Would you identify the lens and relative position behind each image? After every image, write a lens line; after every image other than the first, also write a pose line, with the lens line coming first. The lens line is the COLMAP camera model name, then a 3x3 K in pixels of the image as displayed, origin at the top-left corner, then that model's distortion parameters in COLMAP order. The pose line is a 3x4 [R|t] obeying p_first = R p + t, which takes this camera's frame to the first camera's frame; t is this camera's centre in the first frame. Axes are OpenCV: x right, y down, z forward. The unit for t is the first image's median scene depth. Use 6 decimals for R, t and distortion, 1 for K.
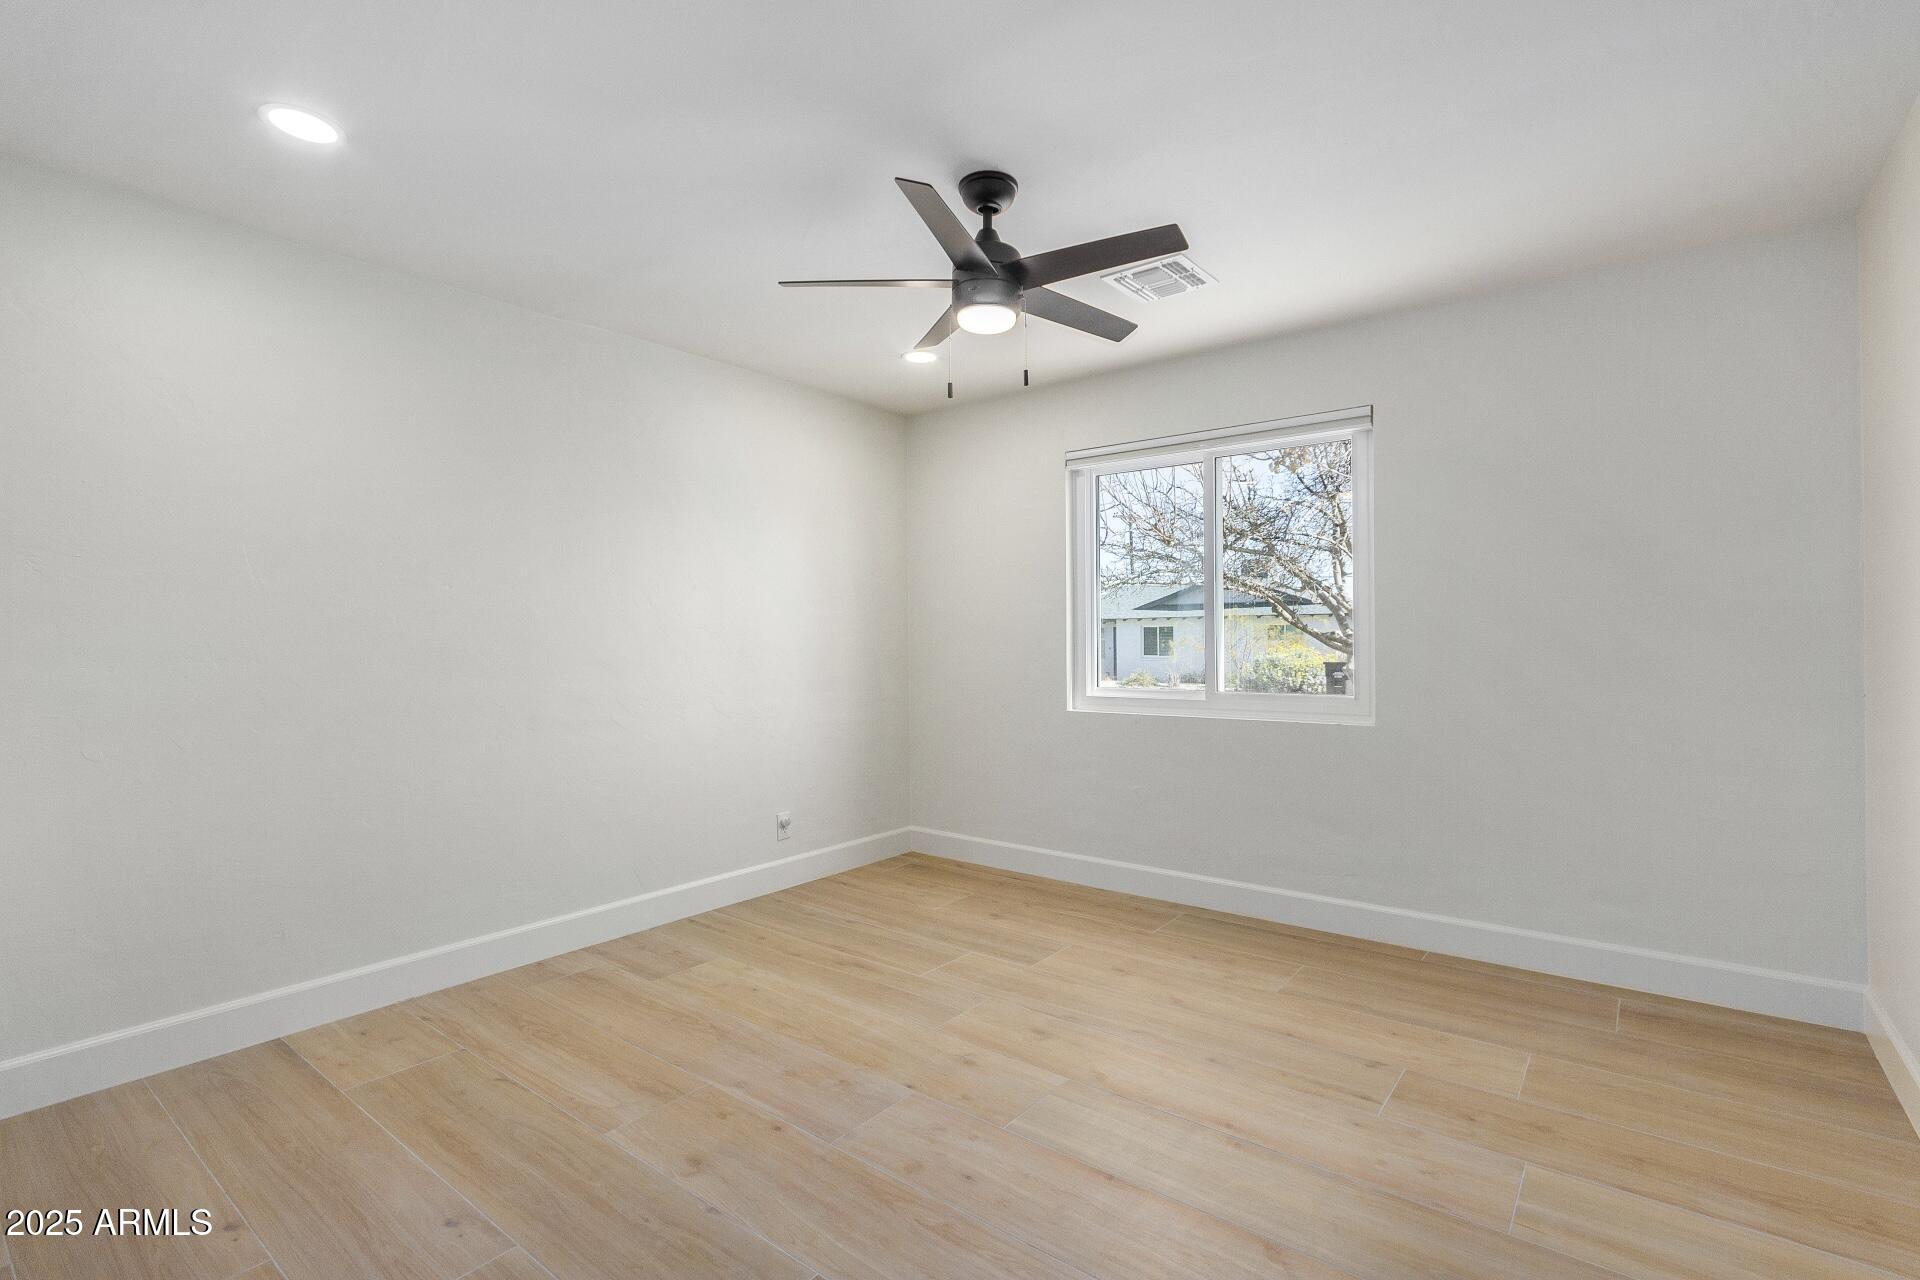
lens RADIAL K [[882.7, 0, 970.9], [0, 882.7, 631.1], [0, 0, 1]] dist [0.007406, -0.000475]
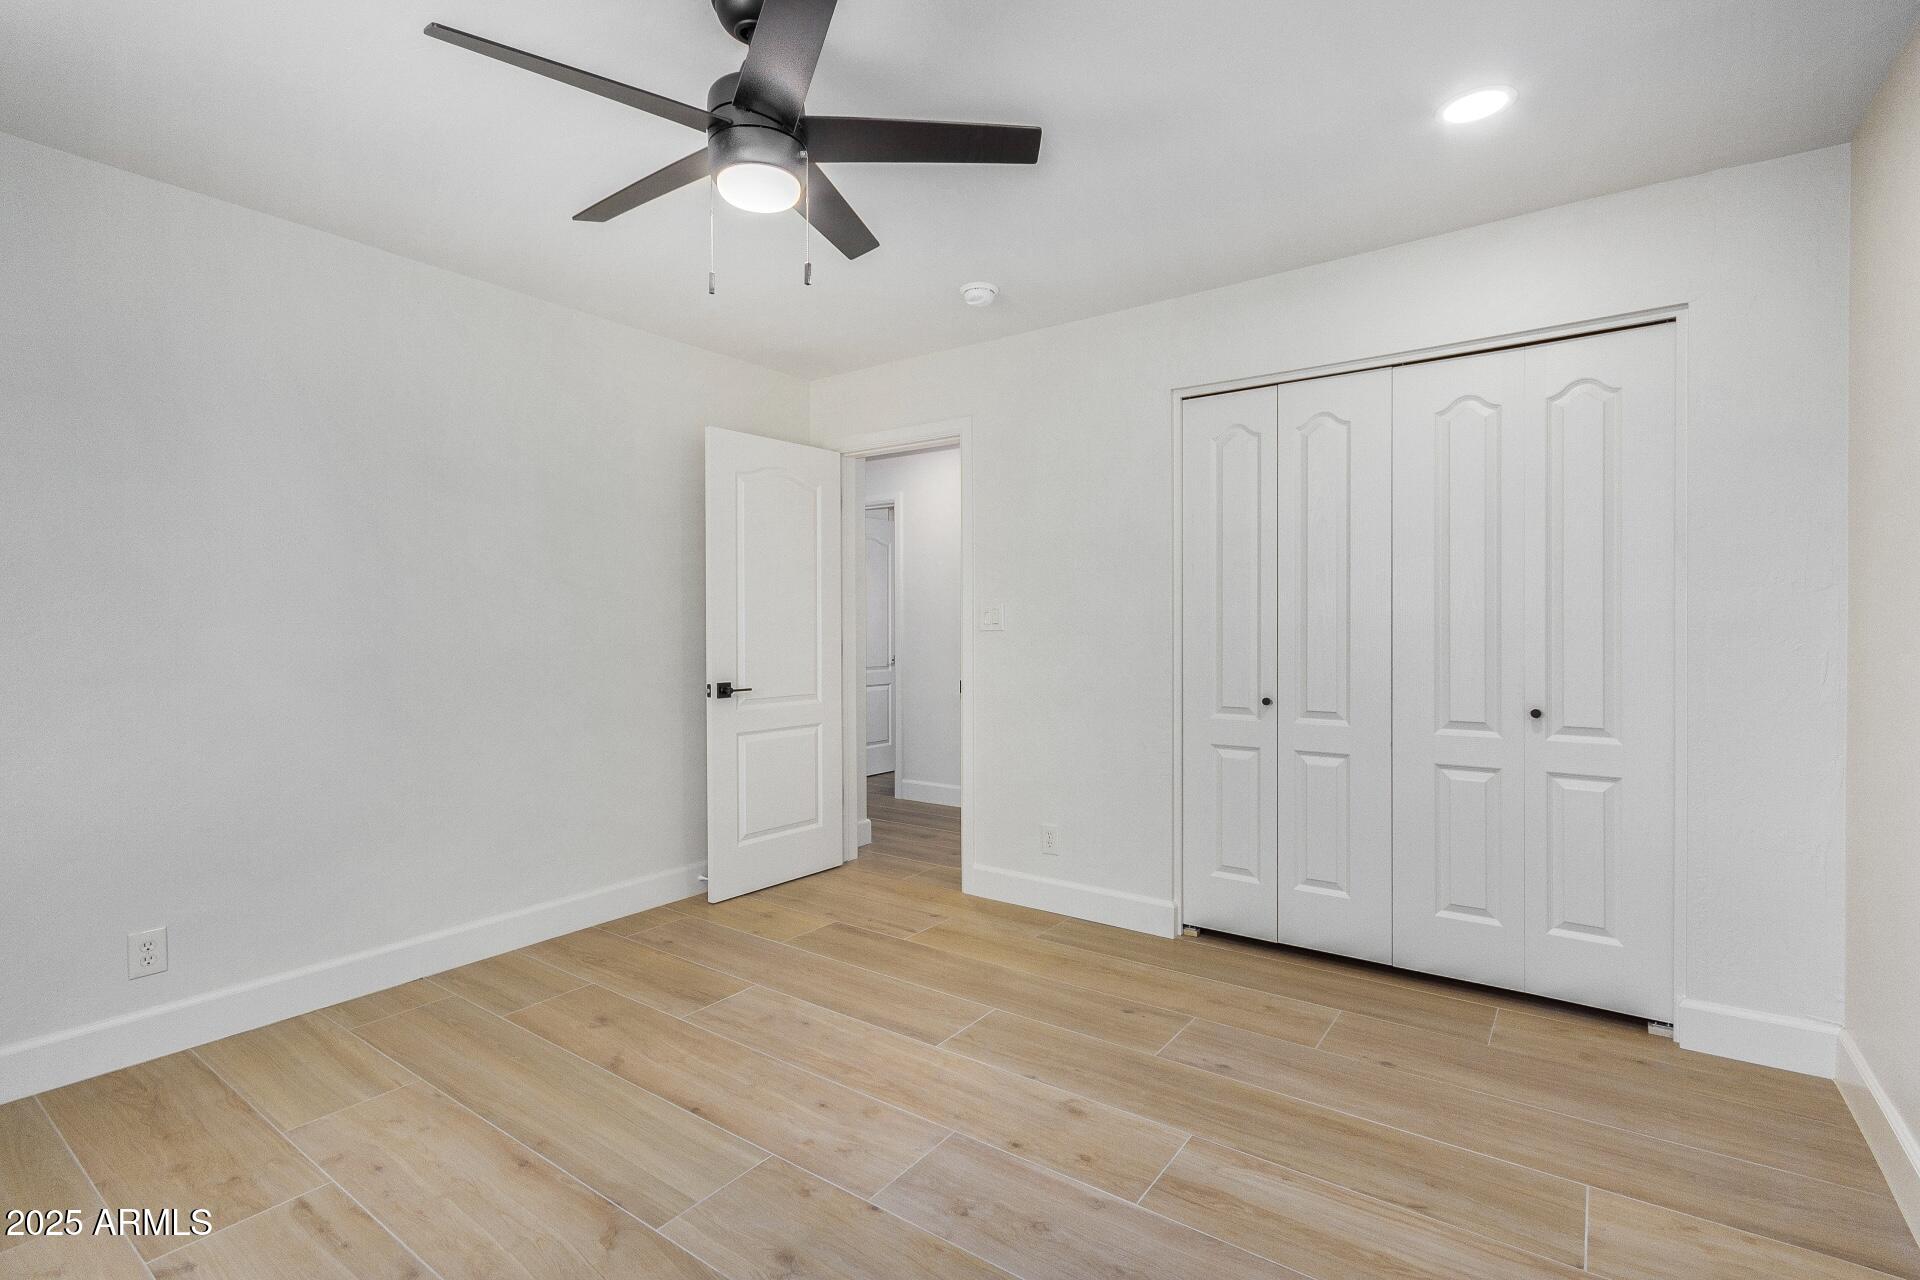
lens RADIAL K [[882.7, 0, 970.9], [0, 882.7, 631.1], [0, 0, 1]] dist [0.007406, -0.000475]
pose [[-0.999326, 0.009579, -0.035443, -0.142674], [0.009723, 0.999945, -0.003900, 0.018605], [0.035403, -0.004242, -0.999364, 1.941047]]
